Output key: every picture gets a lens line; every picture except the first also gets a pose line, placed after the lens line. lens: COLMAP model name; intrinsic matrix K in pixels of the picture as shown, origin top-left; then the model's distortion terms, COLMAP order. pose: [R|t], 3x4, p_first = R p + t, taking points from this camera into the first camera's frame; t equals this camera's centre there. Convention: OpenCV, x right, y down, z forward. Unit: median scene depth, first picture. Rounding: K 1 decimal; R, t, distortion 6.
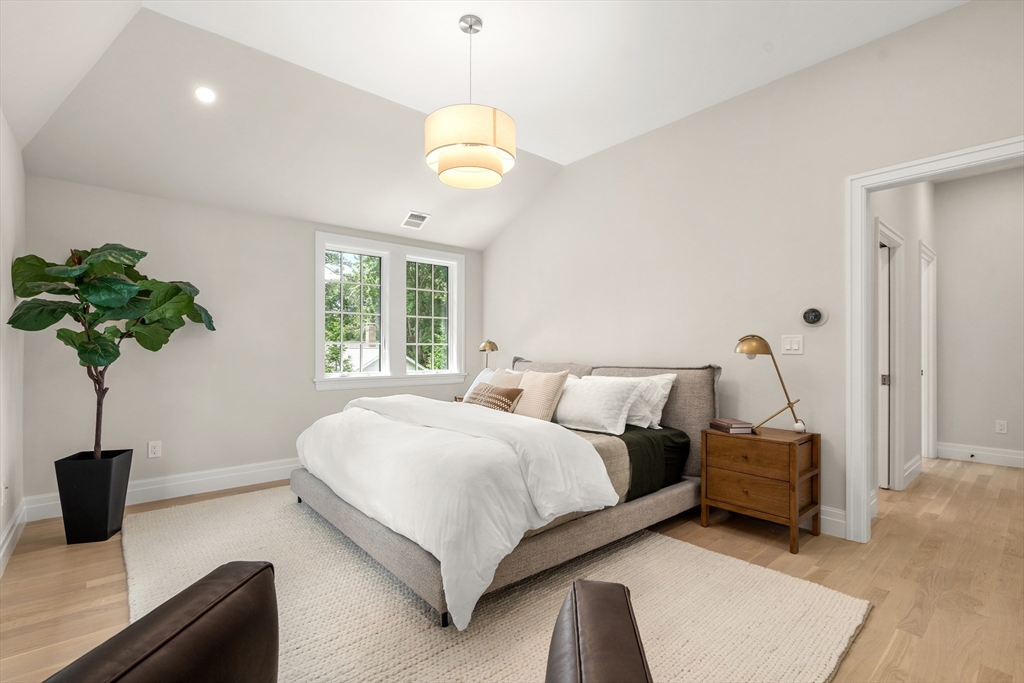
lens RADIAL K [[468.3, 0, 512.2], [0, 468.3, 345.2], [0, 0, 1]] dist [0.002628, 0.000098]
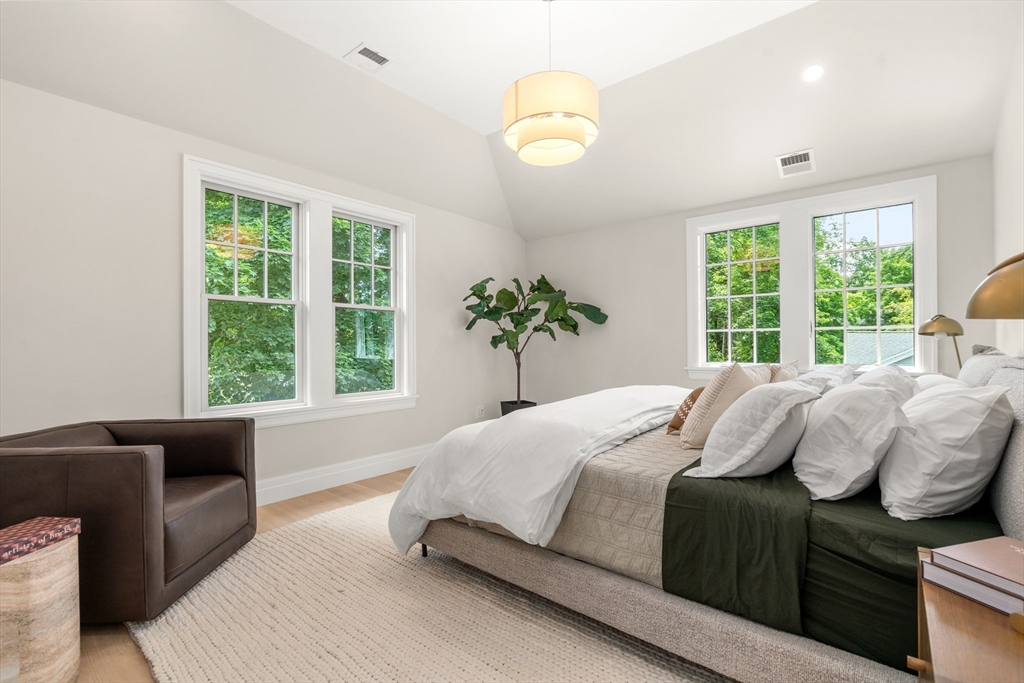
lens RADIAL K [[468.3, 0, 513.0], [0, 468.3, 345.6], [0, 0, 1]] dist [0.002628, 0.000098]
pose [[0.164160, -0.002463, -0.986431, 0.482802], [0.011714, 0.999931, -0.000548, 0.020493], [0.986364, -0.011465, 0.164178, 0.449359]]
